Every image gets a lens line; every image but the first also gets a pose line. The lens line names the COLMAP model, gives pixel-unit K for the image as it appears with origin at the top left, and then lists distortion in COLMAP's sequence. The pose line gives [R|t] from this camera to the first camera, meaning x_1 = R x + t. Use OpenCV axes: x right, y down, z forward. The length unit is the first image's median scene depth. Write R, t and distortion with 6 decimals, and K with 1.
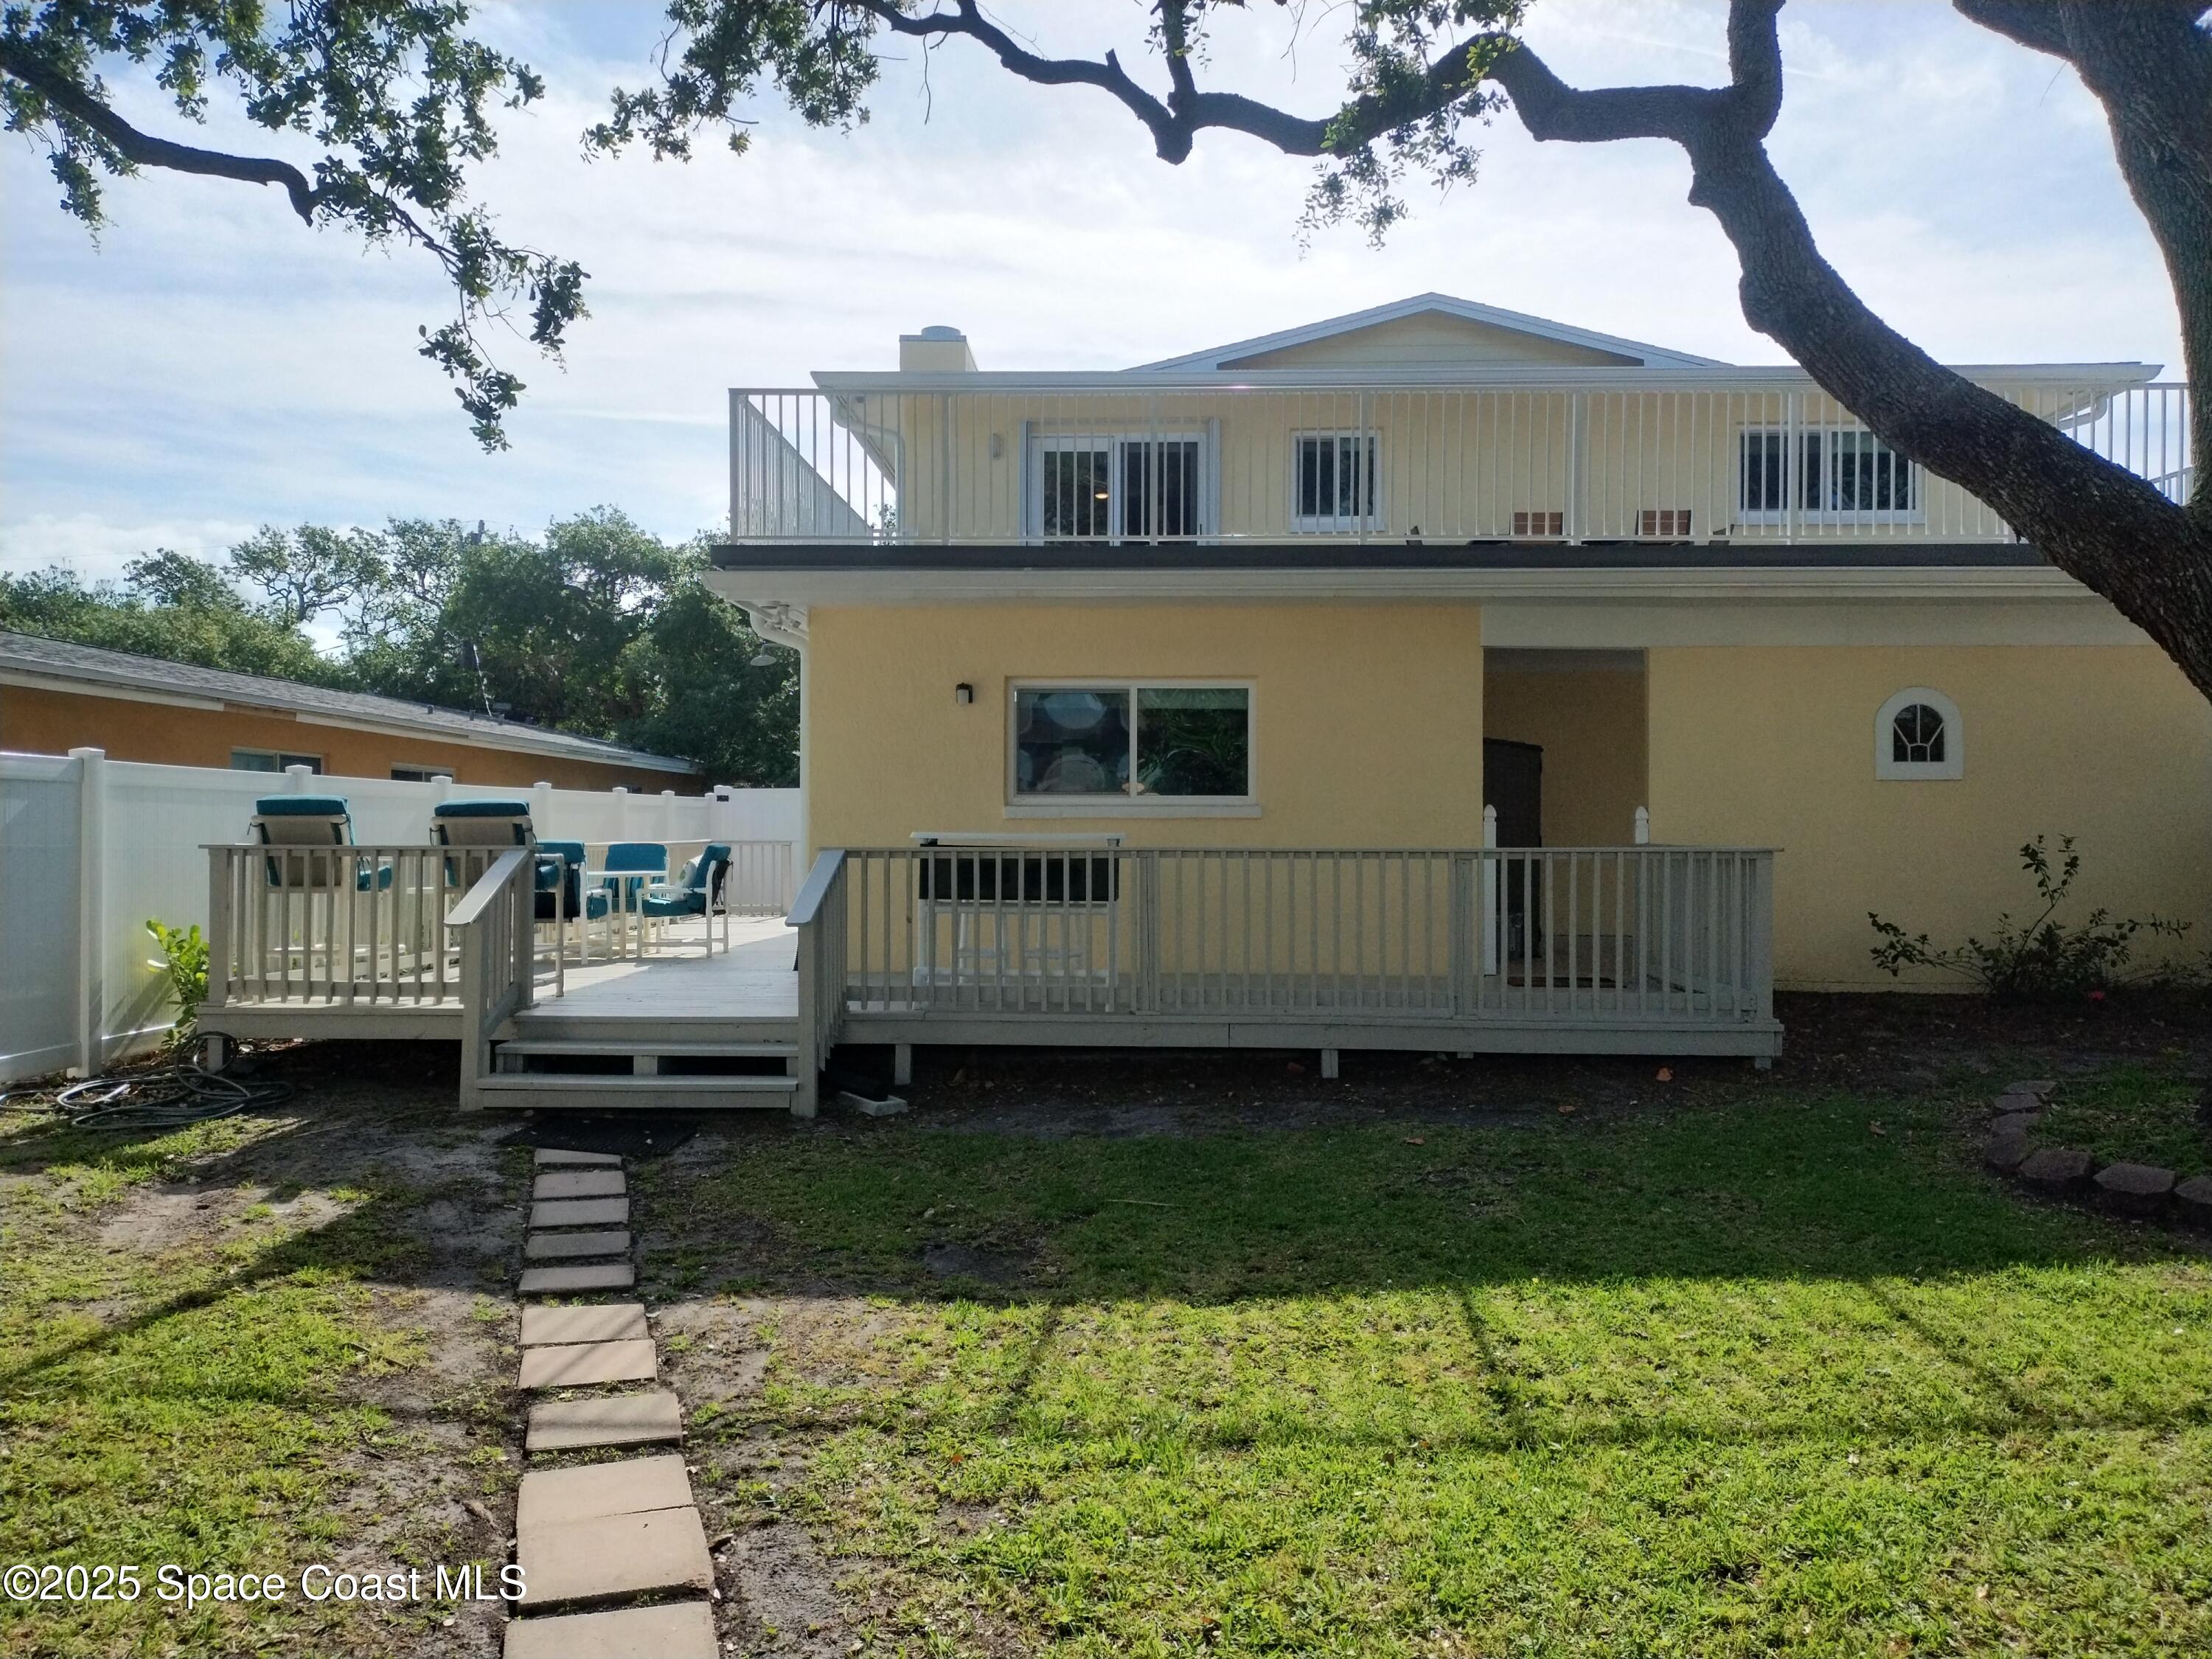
lens RADIAL K [[1635.9, 0, 1105.2], [0, 1635.9, 823.1], [0, 0, 1]] dist [0.057681, -0.001333]
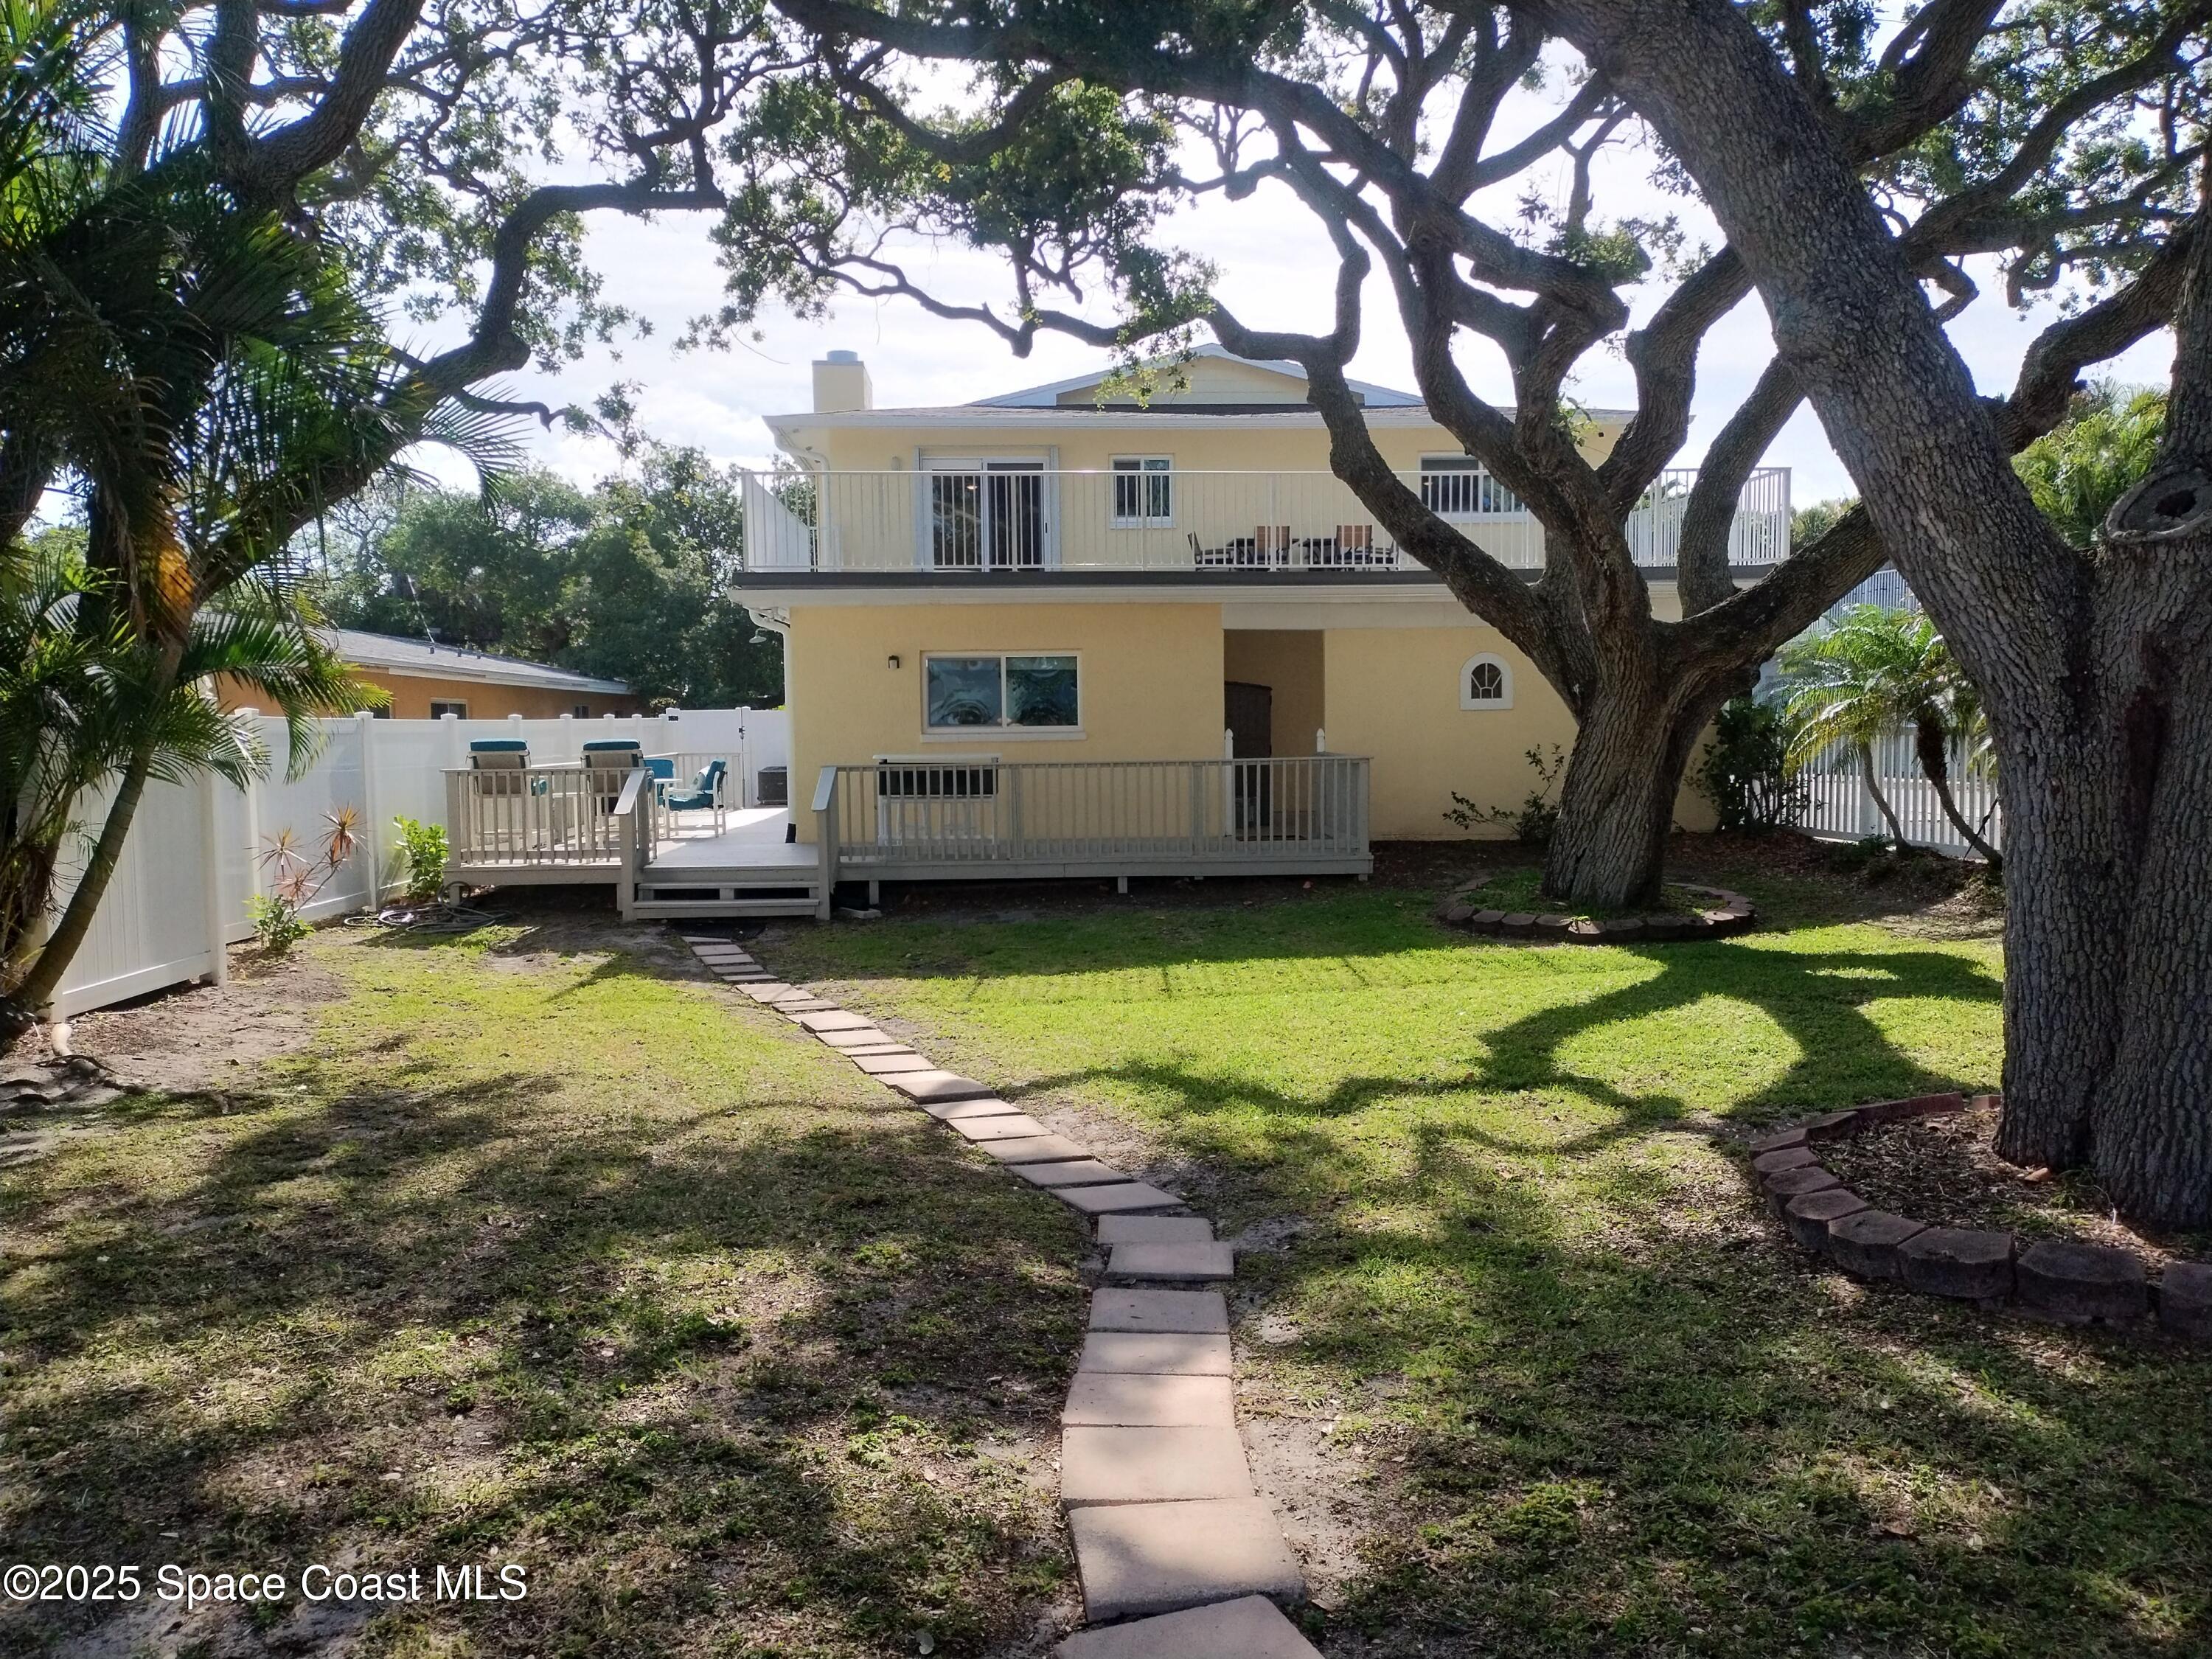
lens RADIAL K [[1635.9, 0, 1110.5], [0, 1635.9, 828.0], [0, 0, 1]] dist [0.057681, -0.001333]
pose [[0.995833, -0.020751, 0.088806, -0.026209], [0.014523, 0.997426, 0.070214, -0.032710], [-0.090035, -0.068632, 0.993571, -0.655566]]
